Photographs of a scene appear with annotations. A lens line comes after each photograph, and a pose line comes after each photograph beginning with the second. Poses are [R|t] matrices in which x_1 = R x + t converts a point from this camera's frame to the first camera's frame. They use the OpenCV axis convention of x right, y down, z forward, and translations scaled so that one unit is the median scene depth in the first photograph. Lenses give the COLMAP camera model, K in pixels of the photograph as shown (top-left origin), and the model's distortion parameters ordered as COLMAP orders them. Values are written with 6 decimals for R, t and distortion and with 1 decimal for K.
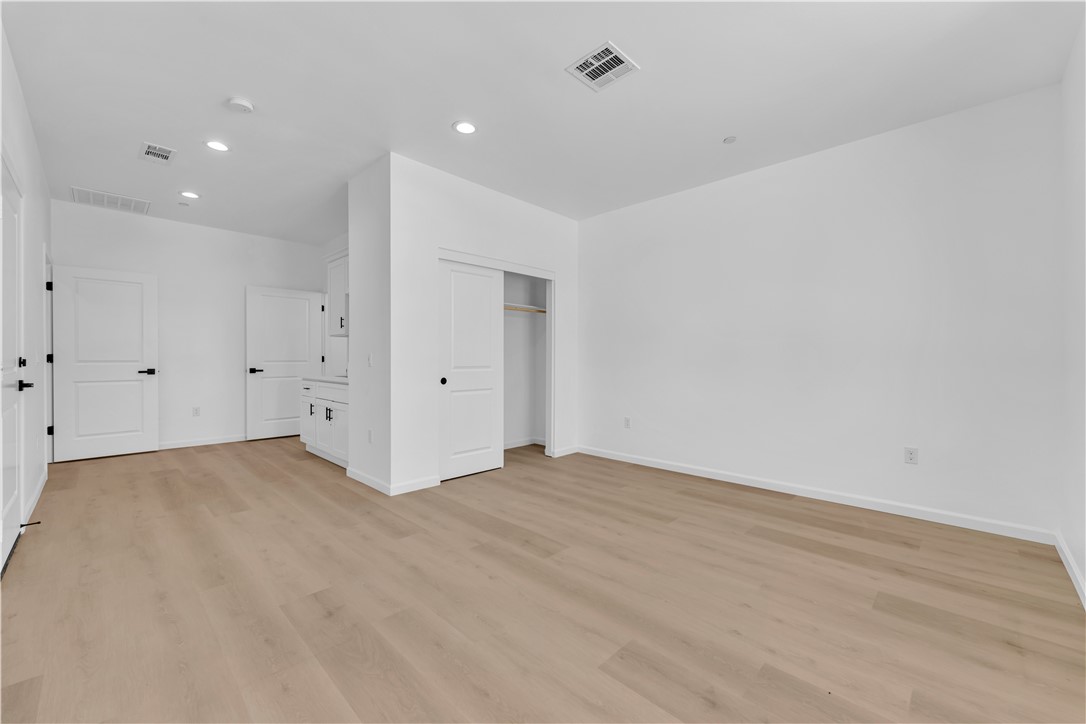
lens RADIAL K [[446.5, 0, 545.6], [0, 446.5, 361.5], [0, 0, 1]] dist [0.000193, -0.000303]
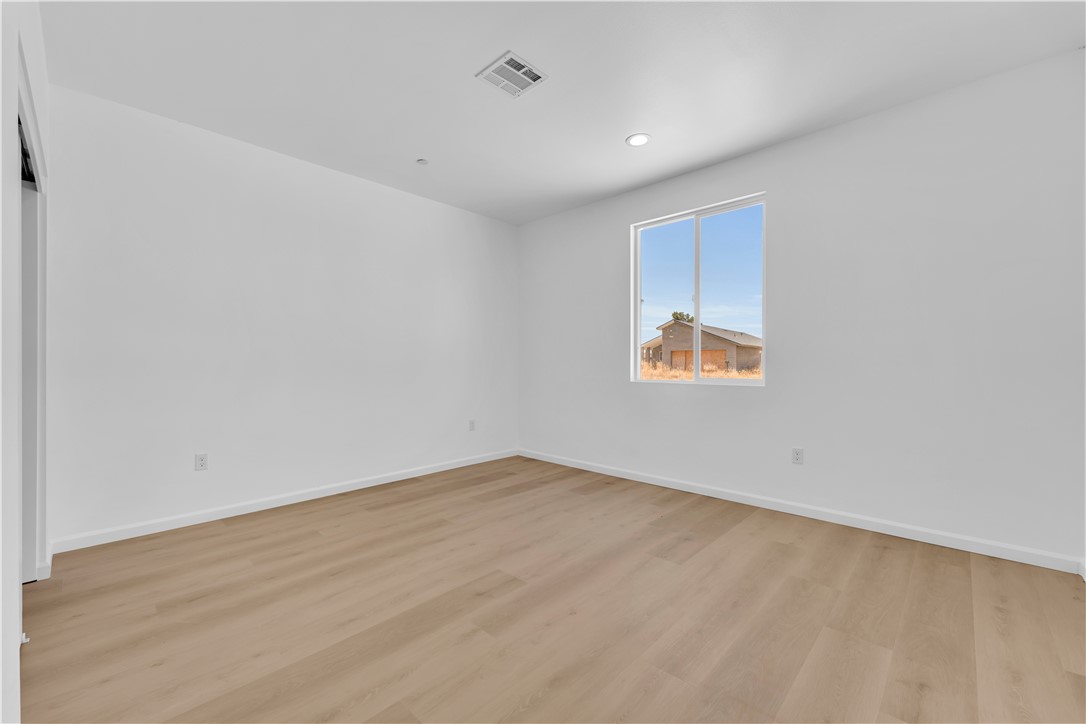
lens RADIAL K [[446.5, 0, 545.6], [0, 446.5, 361.5], [0, 0, 1]] dist [0.000193, -0.000303]
pose [[-0.039906, -0.000754, 0.999203, -0.763737], [0.007106, 0.999974, 0.001038, -0.008808], [-0.999178, 0.007142, -0.039900, 0.832282]]
